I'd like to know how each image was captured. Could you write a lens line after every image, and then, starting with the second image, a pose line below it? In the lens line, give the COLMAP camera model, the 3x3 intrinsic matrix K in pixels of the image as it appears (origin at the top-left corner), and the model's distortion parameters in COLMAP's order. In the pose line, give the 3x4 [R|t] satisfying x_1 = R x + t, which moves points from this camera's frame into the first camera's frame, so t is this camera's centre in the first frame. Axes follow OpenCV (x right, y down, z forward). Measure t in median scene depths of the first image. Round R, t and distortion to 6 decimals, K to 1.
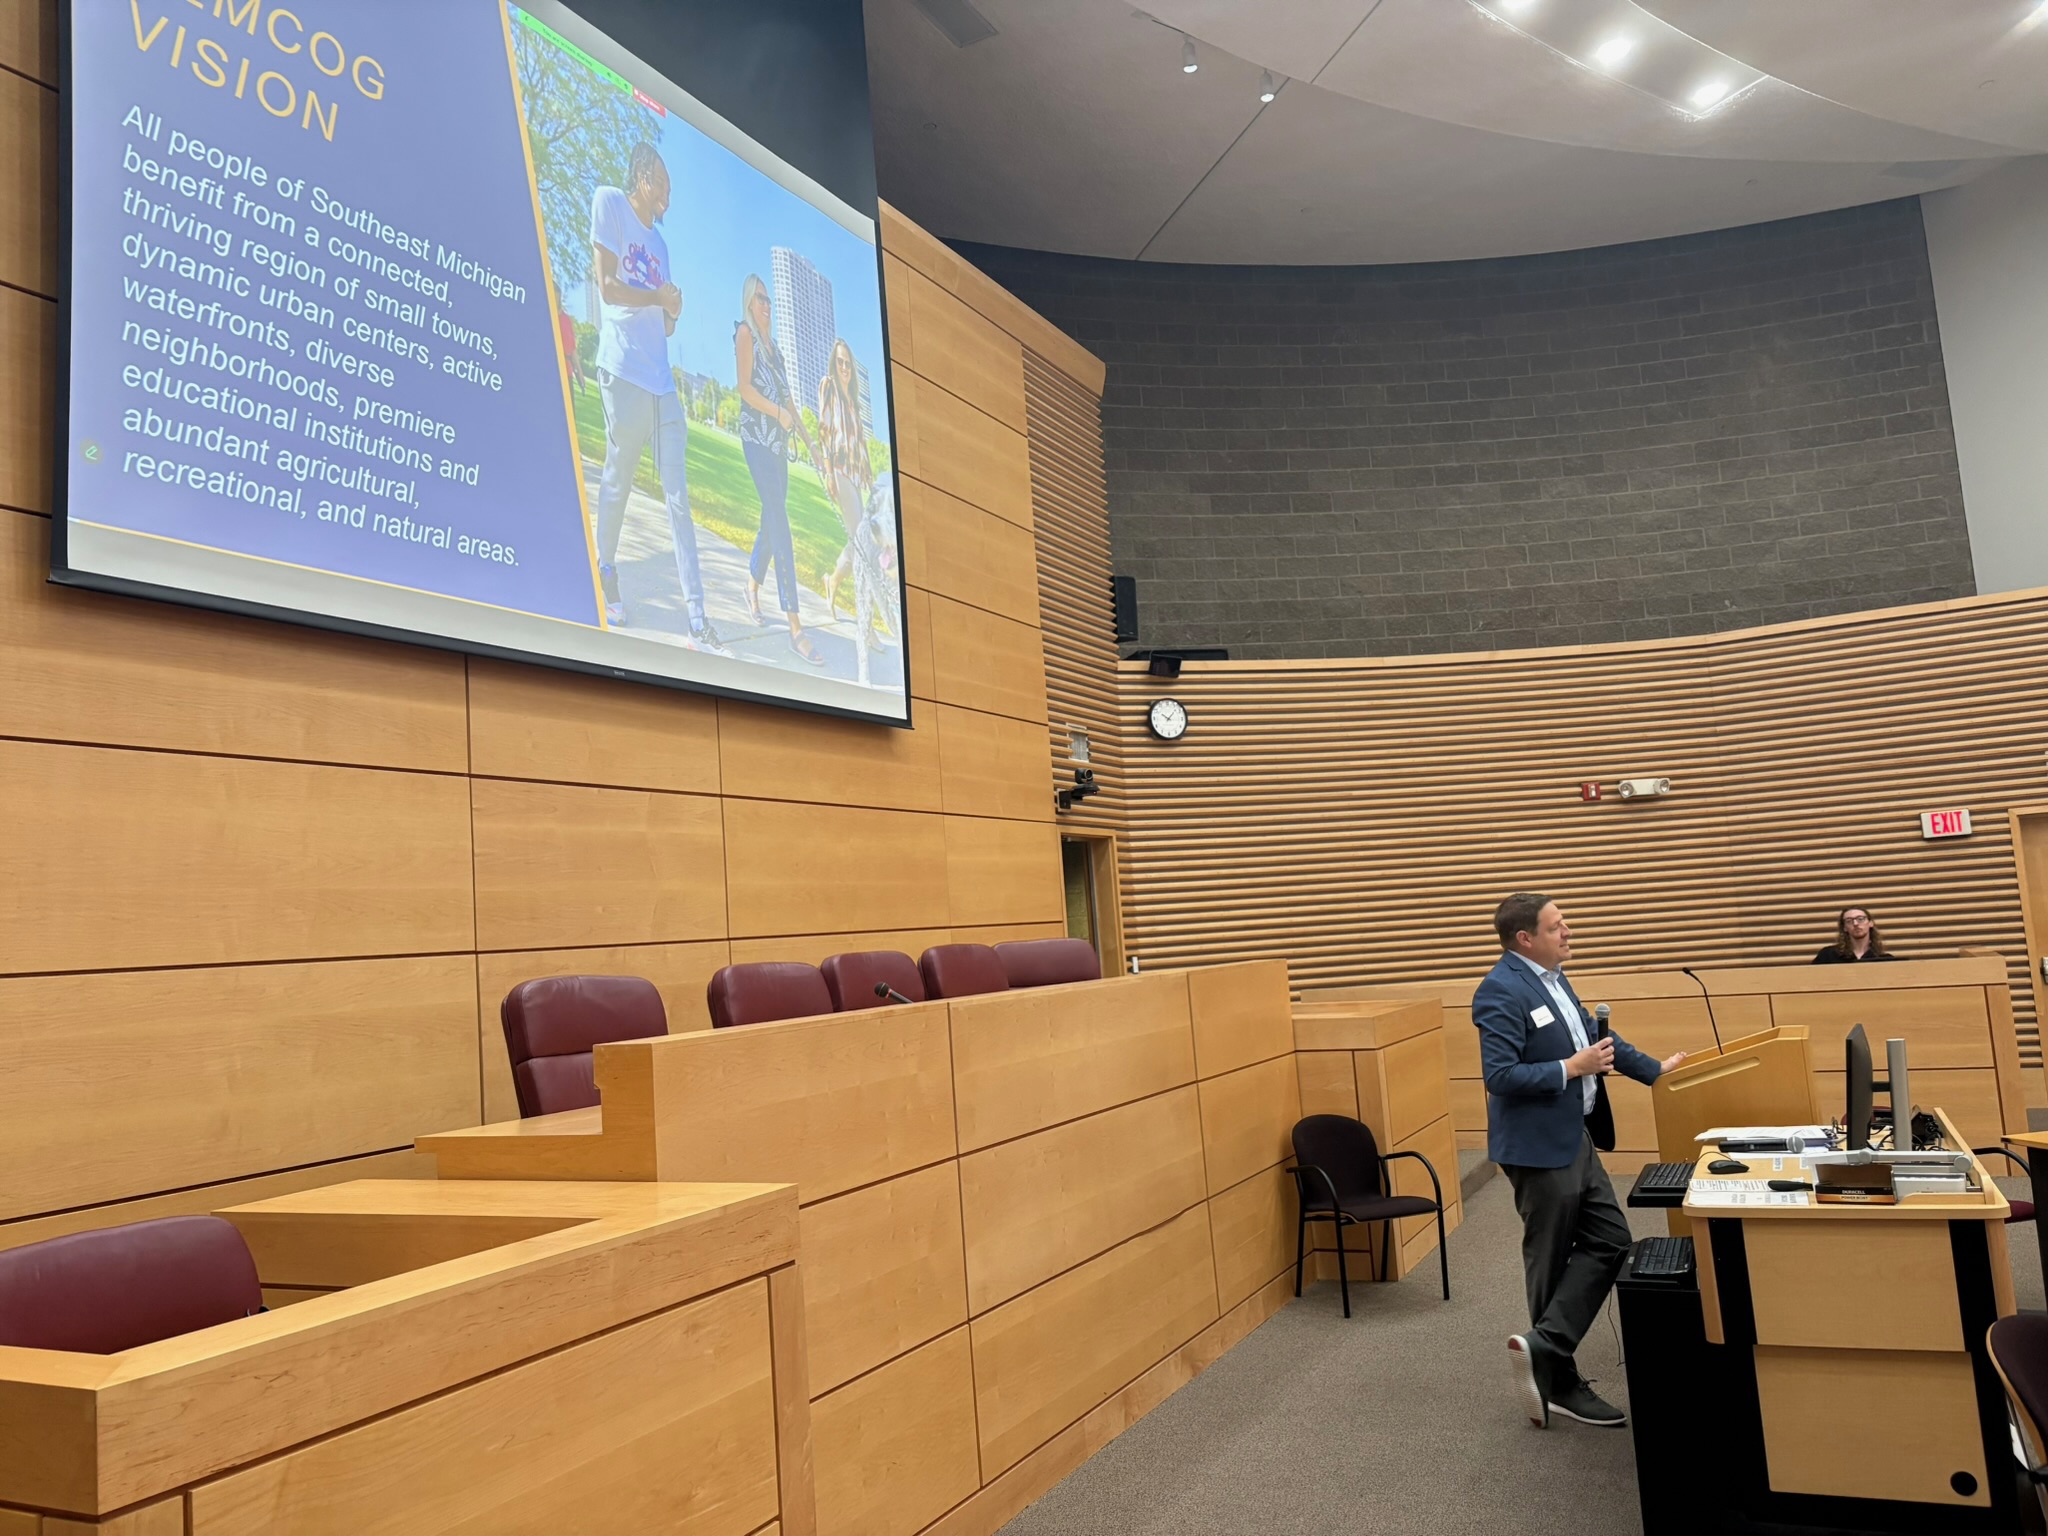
lens RADIAL K [[1545.4, 0, 1011.7], [0, 1545.4, 751.2], [0, 0, 1]] dist [0.013777, 0.004278]
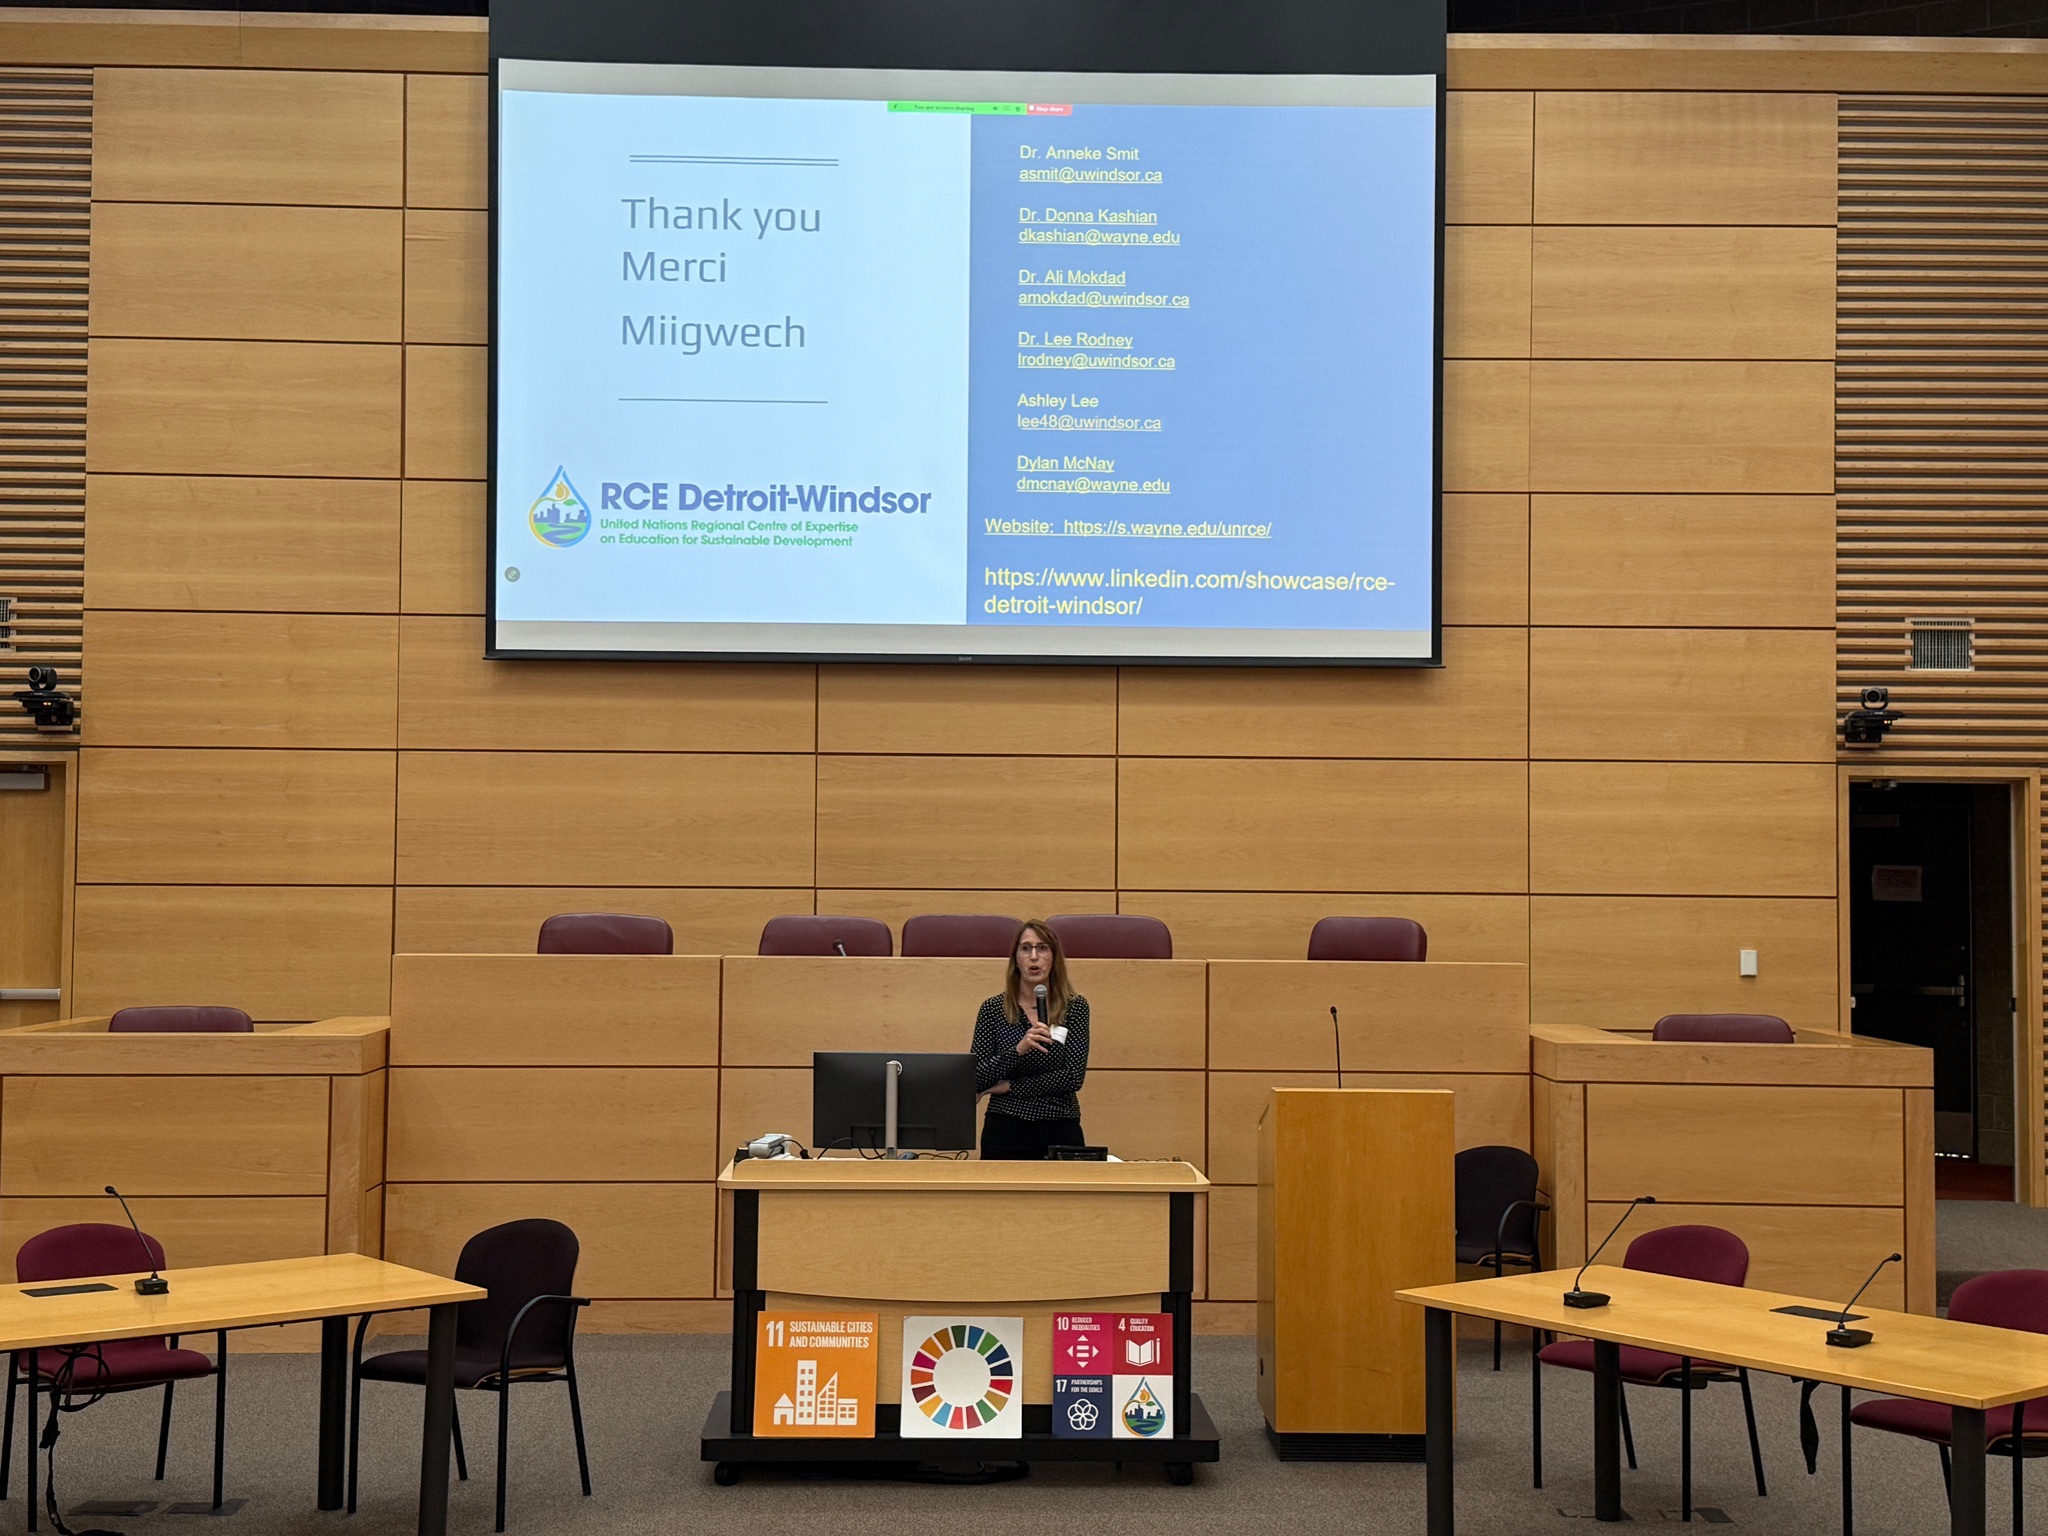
lens RADIAL K [[2496.4, 0, 1034.4], [0, 2496.4, 778.4], [0, 0, 1]] dist [0.070065, 0.000000]
pose [[0.463649, 0.039953, -0.885118, 1.013231], [0.067970, 0.994435, 0.080492, -0.076359], [0.883408, -0.097481, 0.458353, 0.123676]]
